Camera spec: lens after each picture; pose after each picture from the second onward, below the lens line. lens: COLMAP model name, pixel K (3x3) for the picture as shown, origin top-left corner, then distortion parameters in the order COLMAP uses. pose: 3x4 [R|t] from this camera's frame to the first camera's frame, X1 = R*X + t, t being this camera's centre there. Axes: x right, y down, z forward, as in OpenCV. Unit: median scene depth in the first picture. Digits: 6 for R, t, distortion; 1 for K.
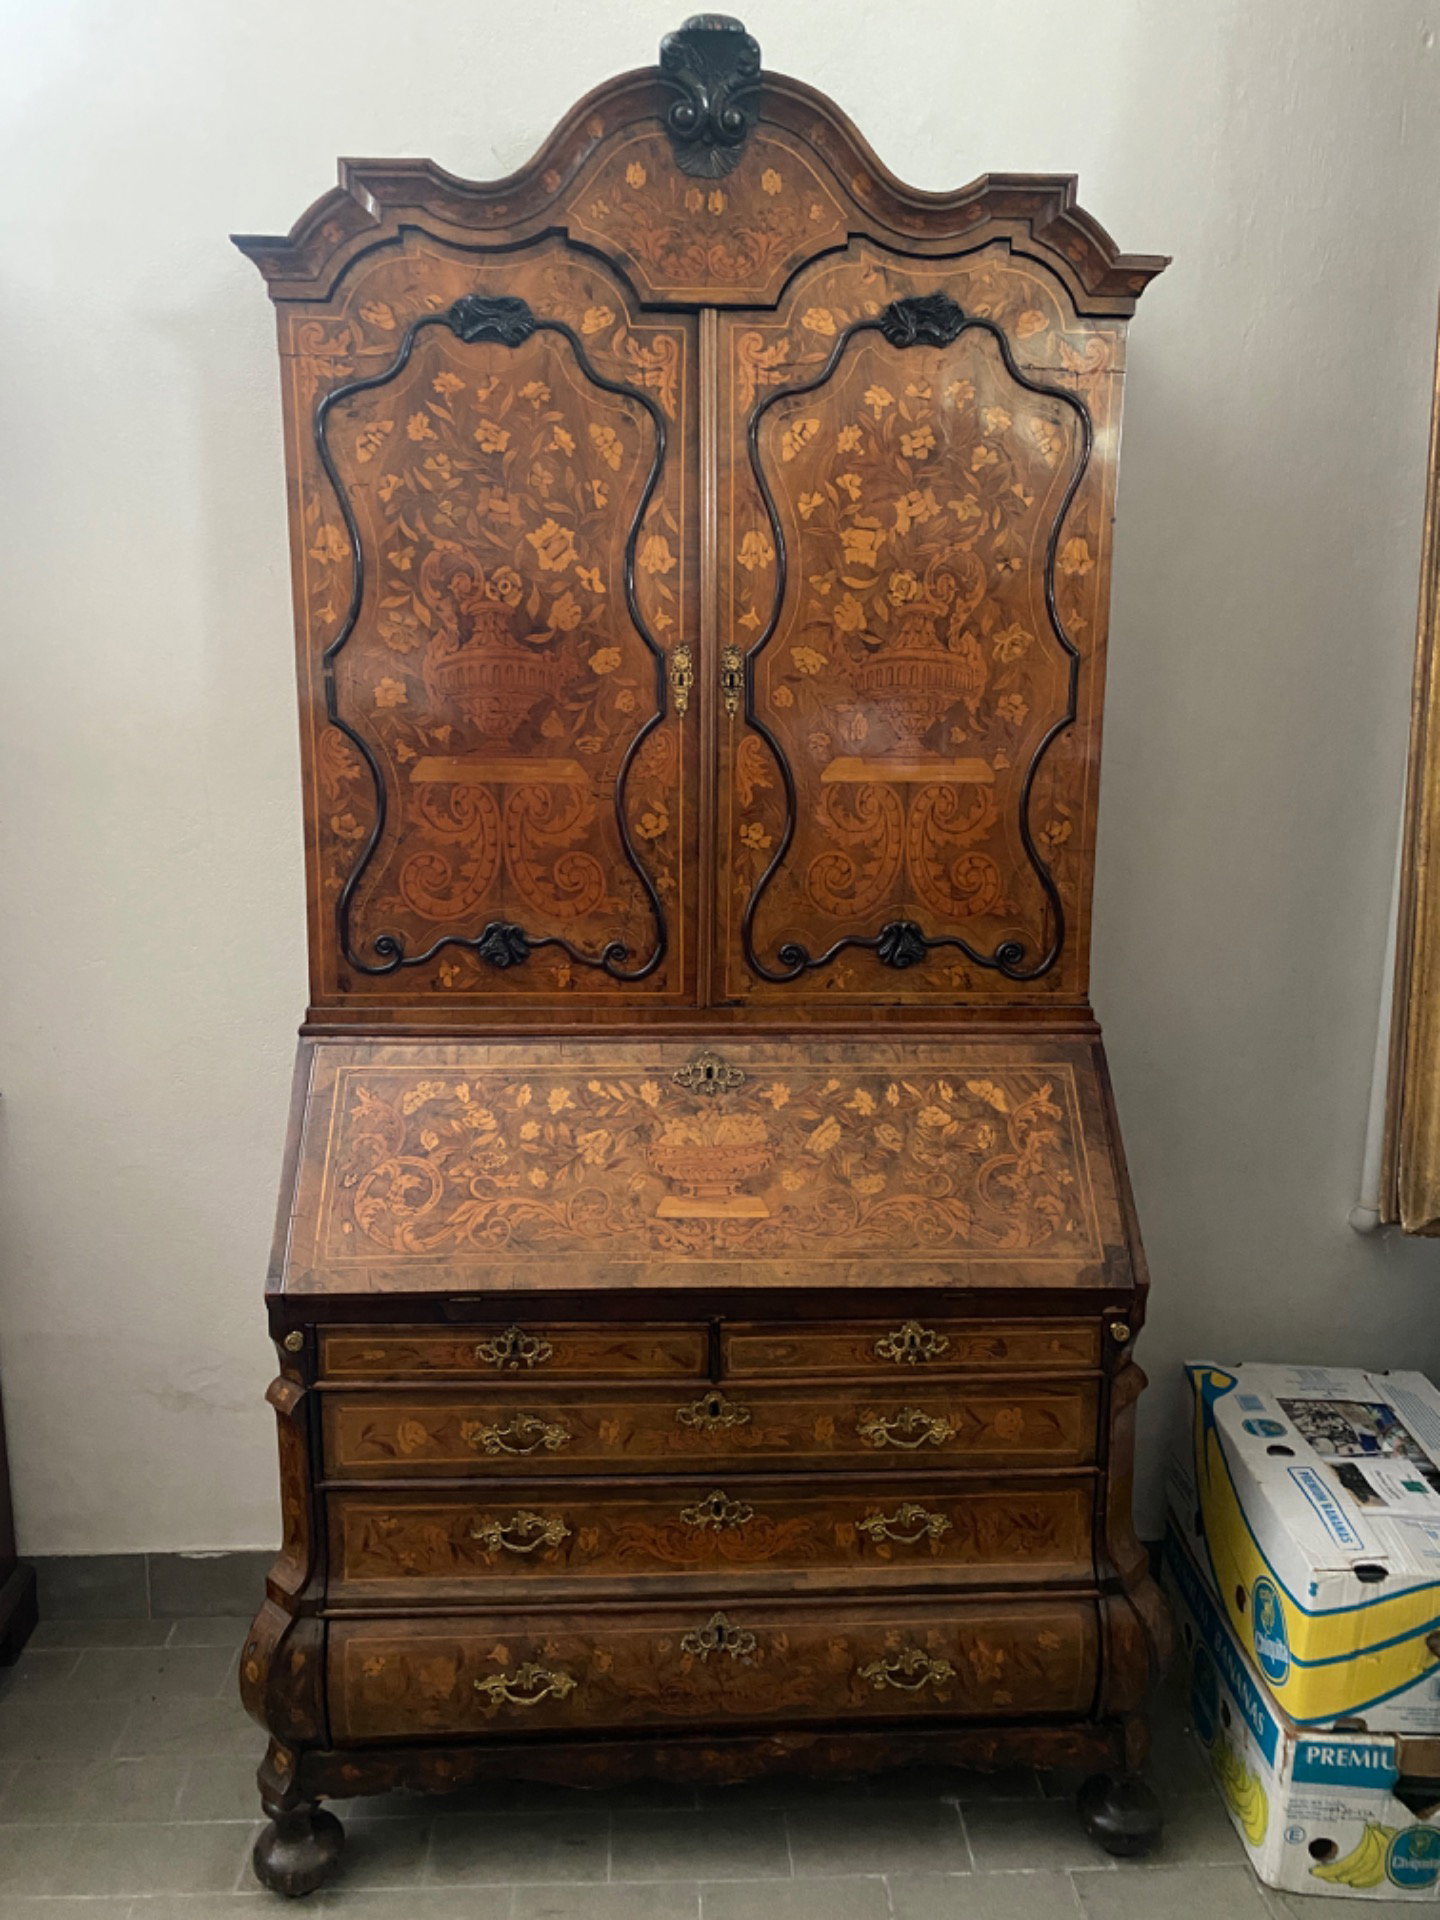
lens RADIAL K [[1448.9, 0, 729.0], [0, 1448.9, 951.6], [0, 0, 1]] dist [0.029236, -0.029868]
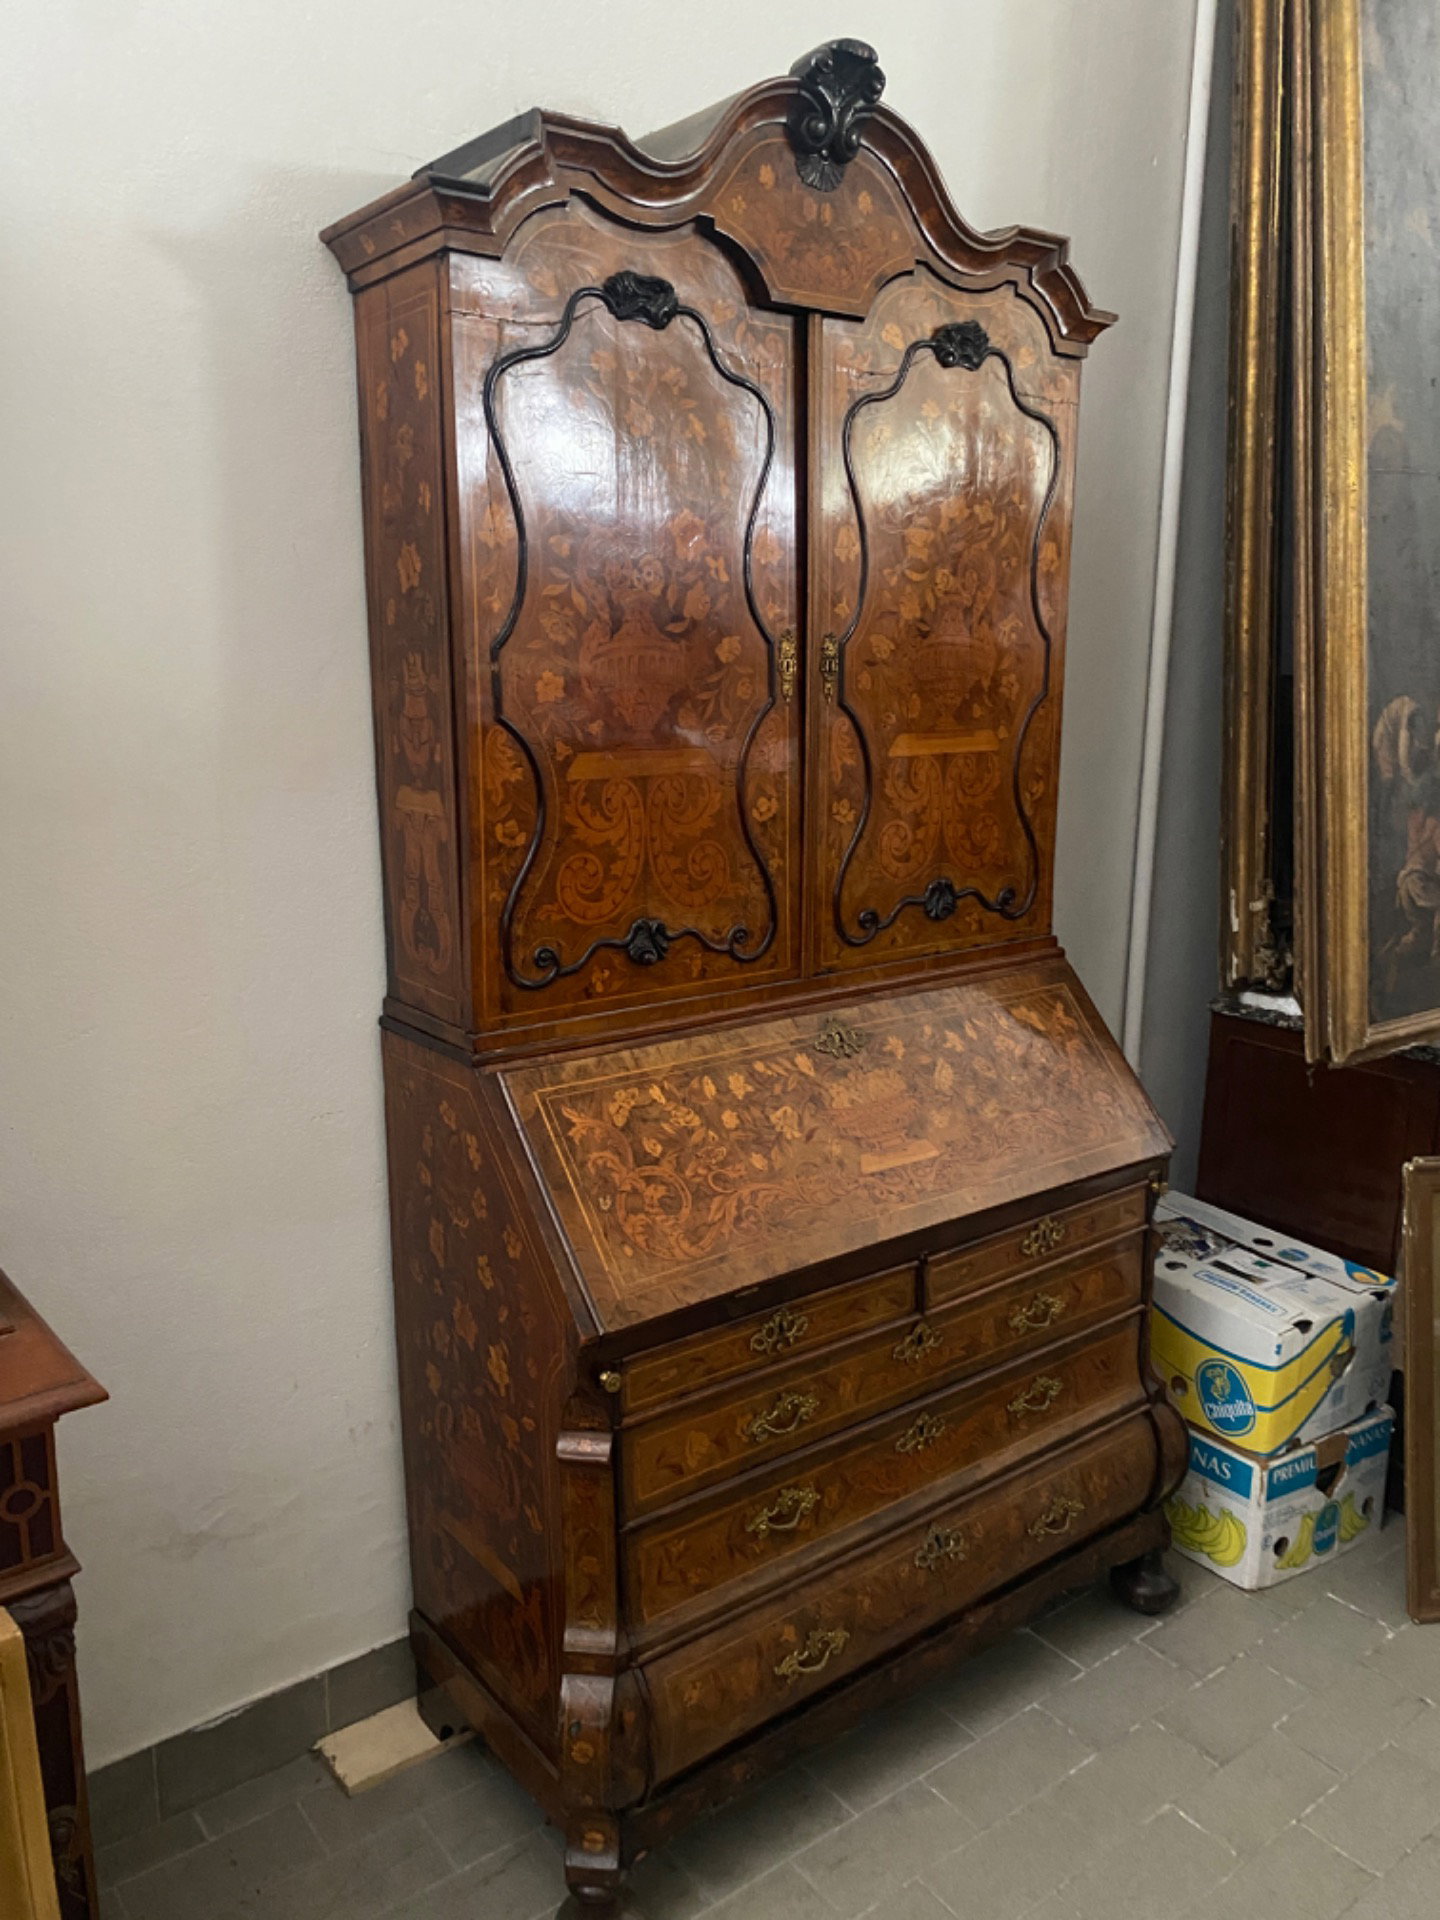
lens RADIAL K [[1448.9, 0, 671.0], [0, 1448.9, 949.9], [0, 0, 1]] dist [0.029236, -0.029868]
pose [[0.832211, -0.124009, 0.540413, -0.695175], [0.120441, 0.991826, 0.042122, -0.039855], [-0.541220, 0.030033, 0.840345, 0.176274]]
